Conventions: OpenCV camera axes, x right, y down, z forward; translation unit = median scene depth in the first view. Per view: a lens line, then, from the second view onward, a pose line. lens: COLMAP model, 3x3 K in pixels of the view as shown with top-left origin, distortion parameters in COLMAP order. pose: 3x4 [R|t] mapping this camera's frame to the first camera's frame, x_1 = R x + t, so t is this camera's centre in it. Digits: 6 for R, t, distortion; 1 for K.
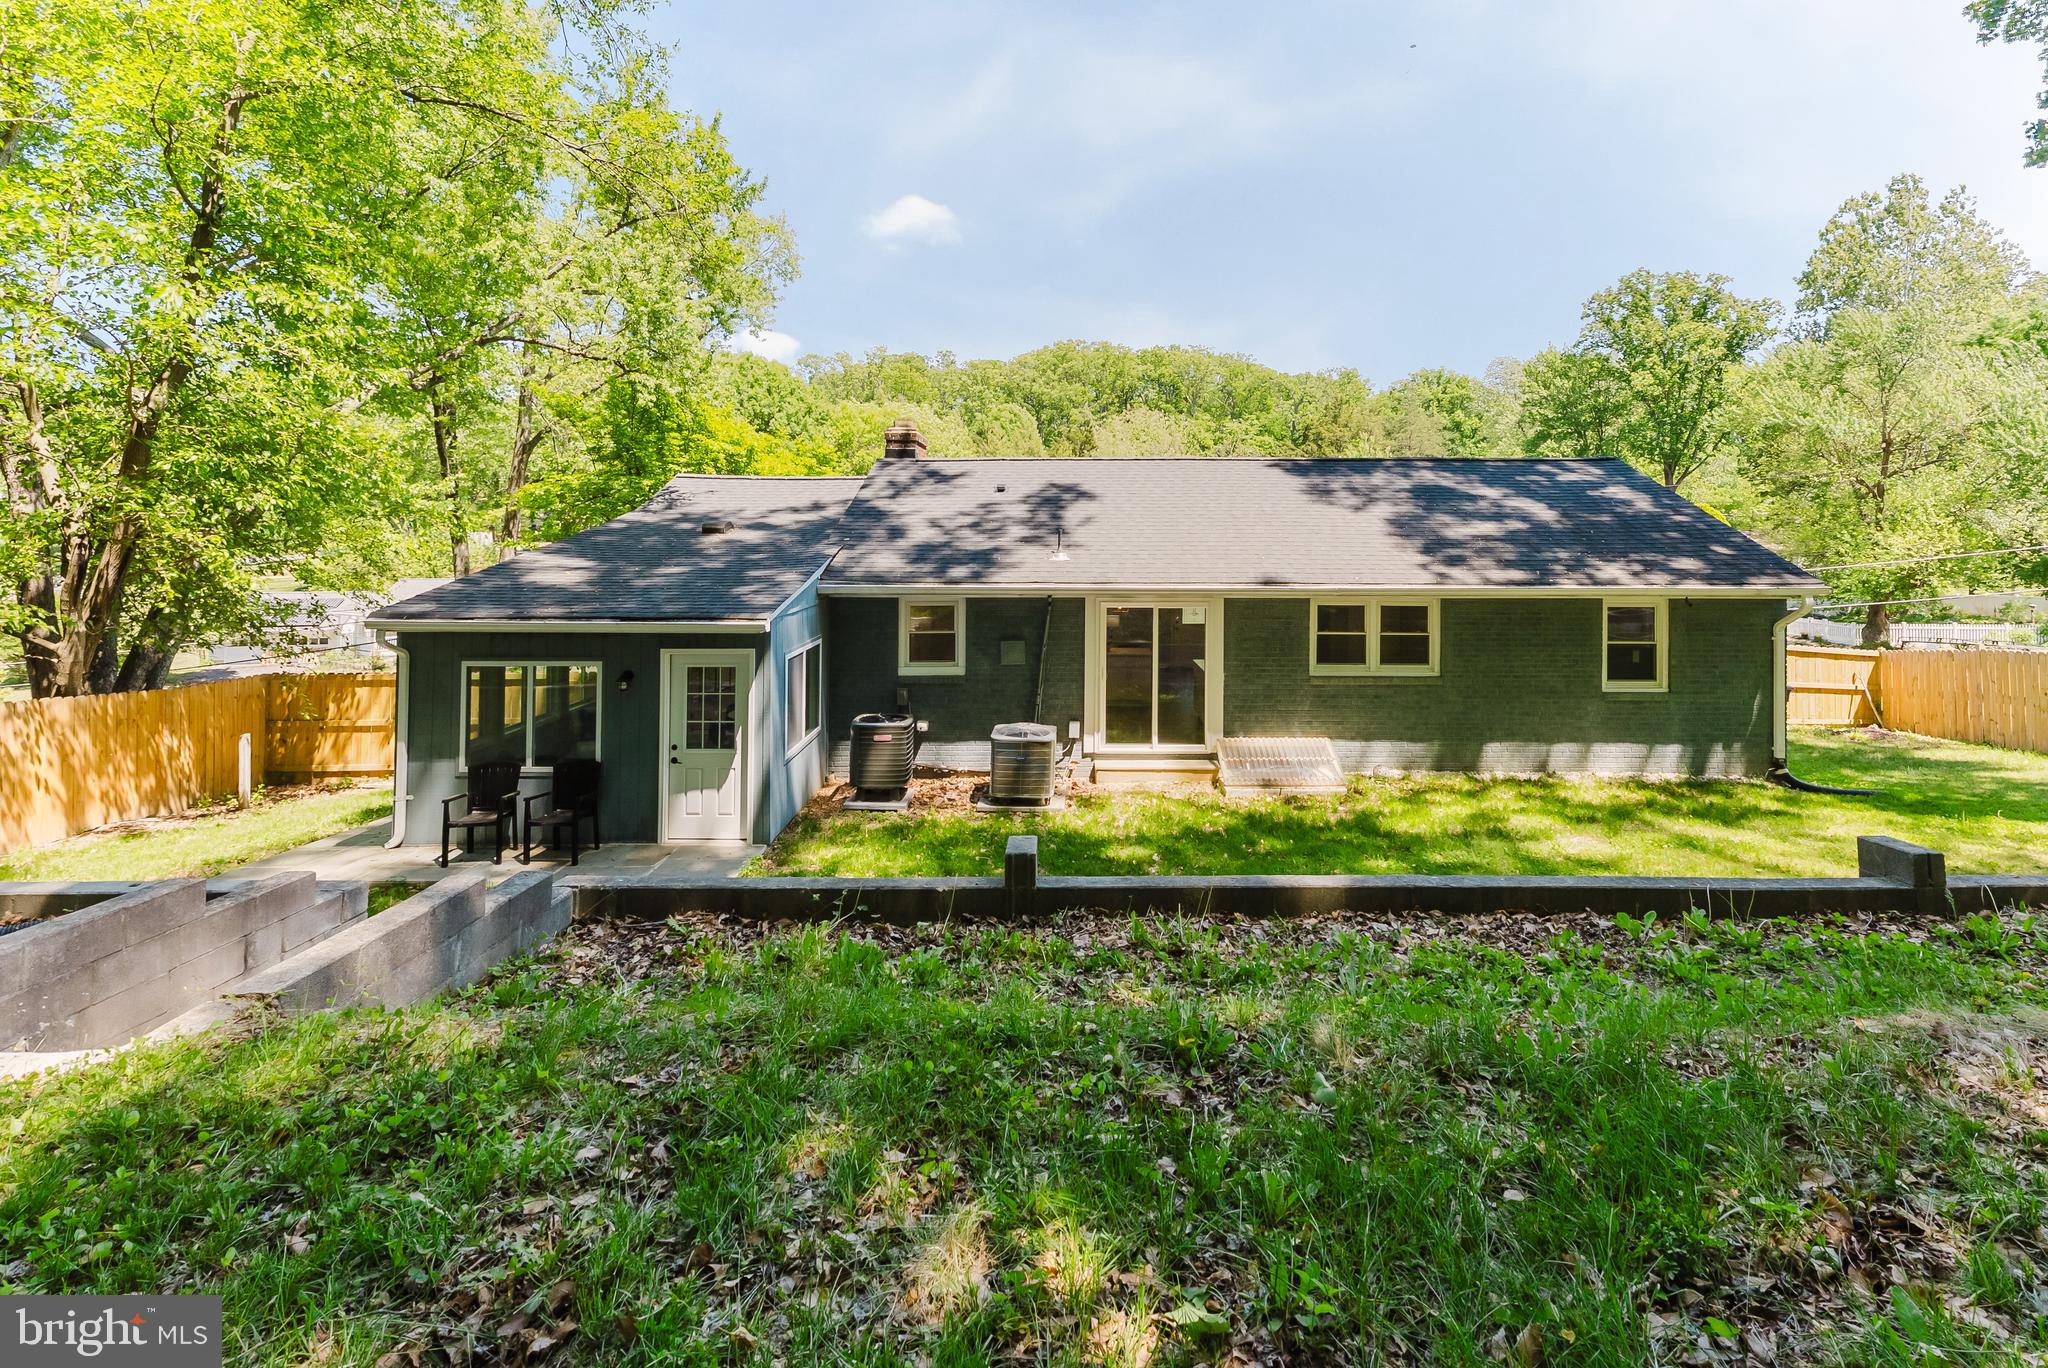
lens RADIAL K [[869.8, 0, 1025.3], [0, 869.8, 530.9], [0, 0, 1]] dist [-0.002789, -0.000294]
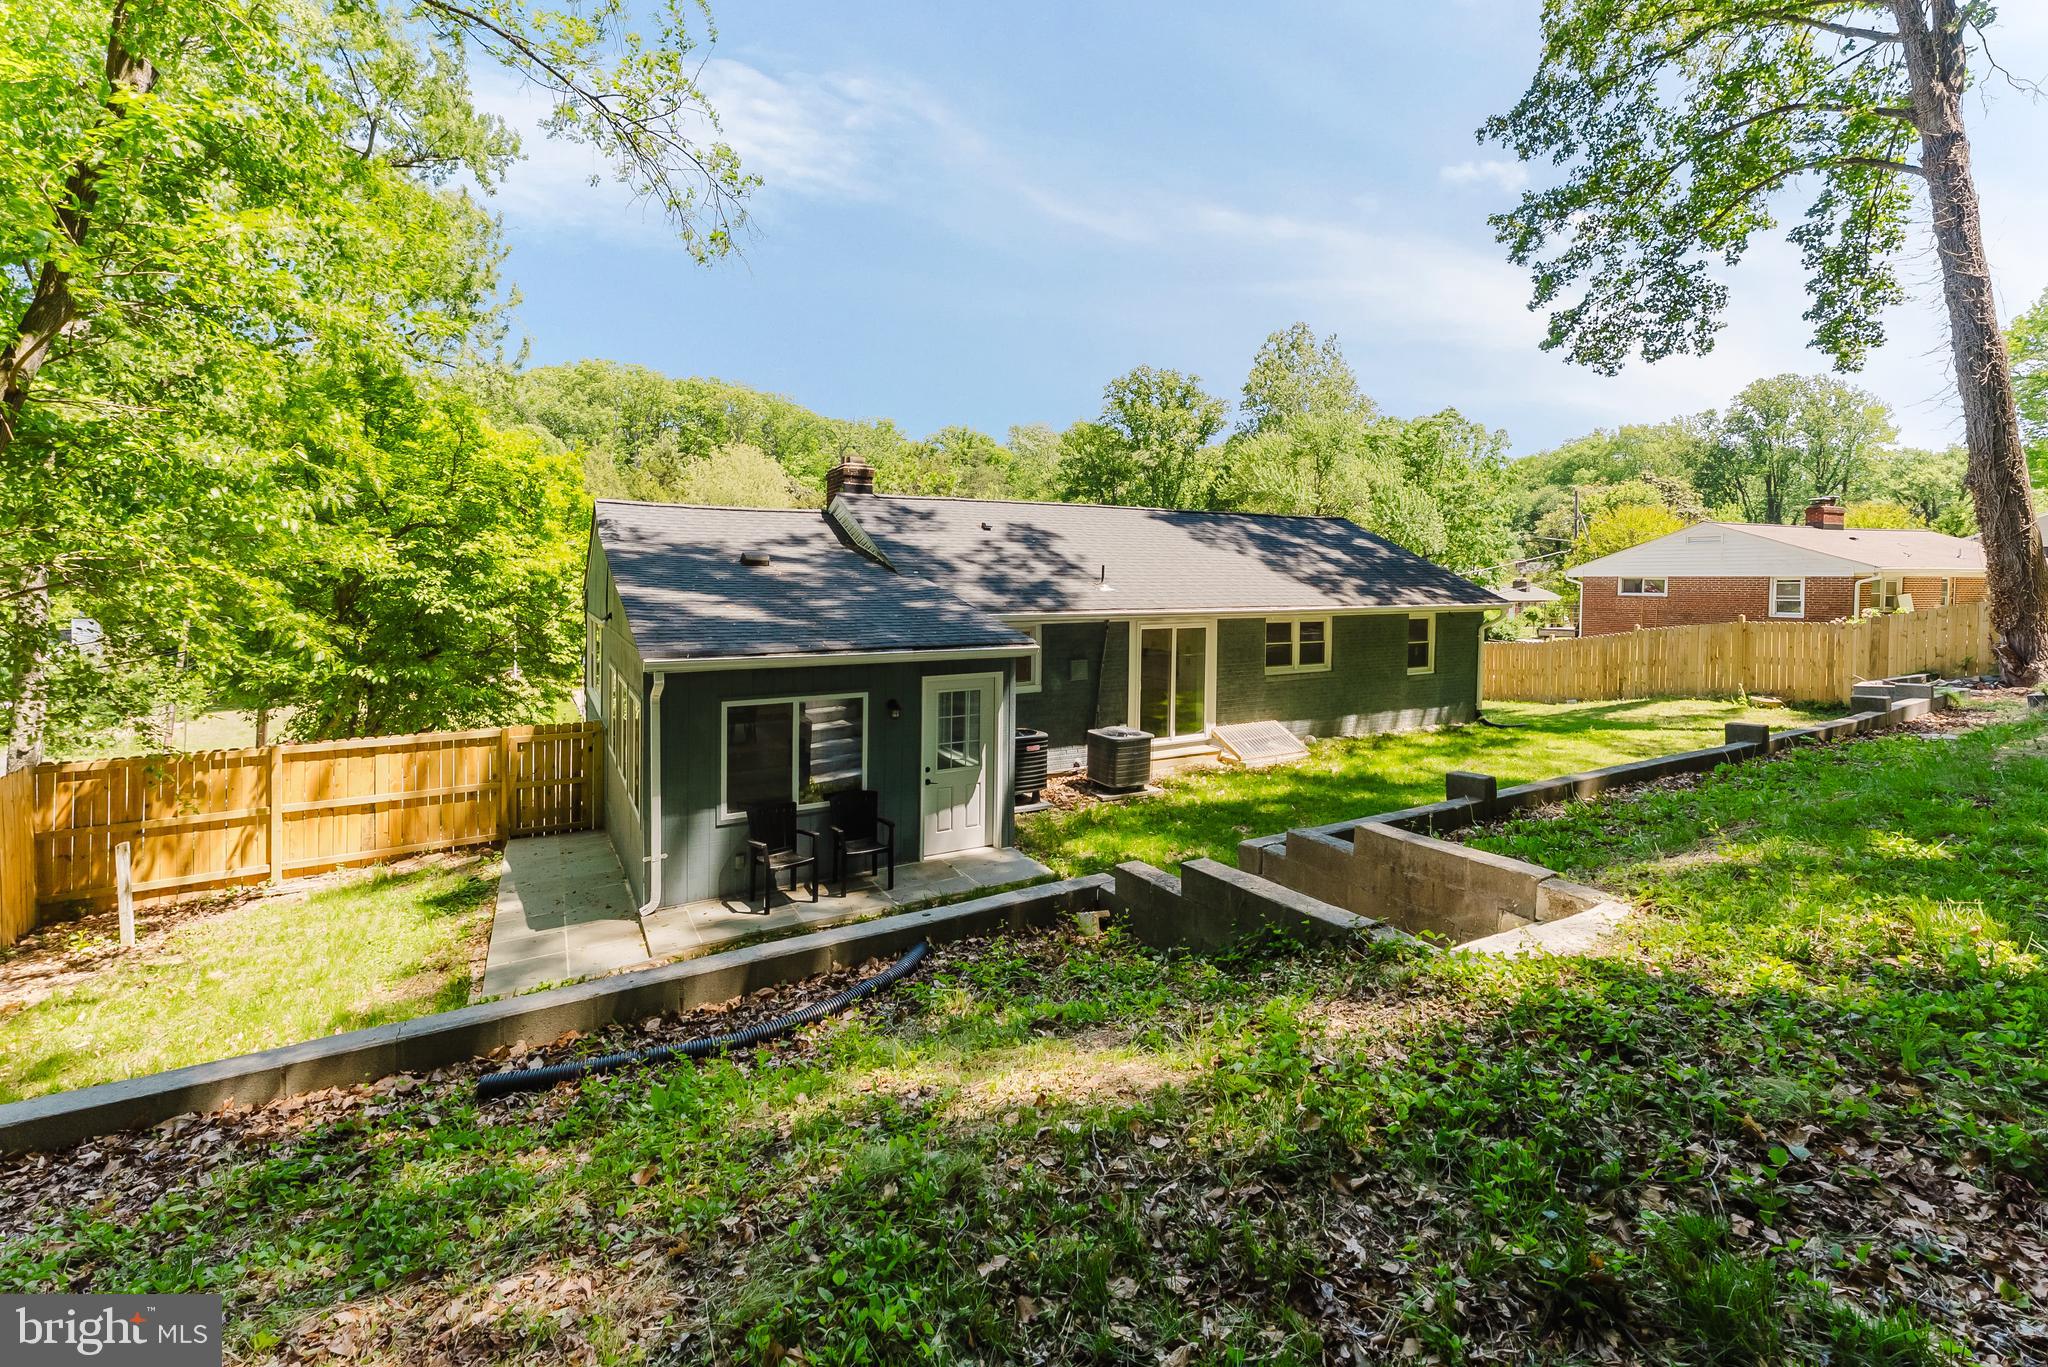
lens RADIAL K [[845.3, 0, 1021.1], [0, 845.3, 583.8], [0, 0, 1]] dist [0.000481, -0.000042]
pose [[0.872493, -0.002199, 0.488621, -0.631459], [-0.006973, 0.999832, 0.016952, 0.006150], [-0.488576, -0.018198, 0.872332, 0.051142]]
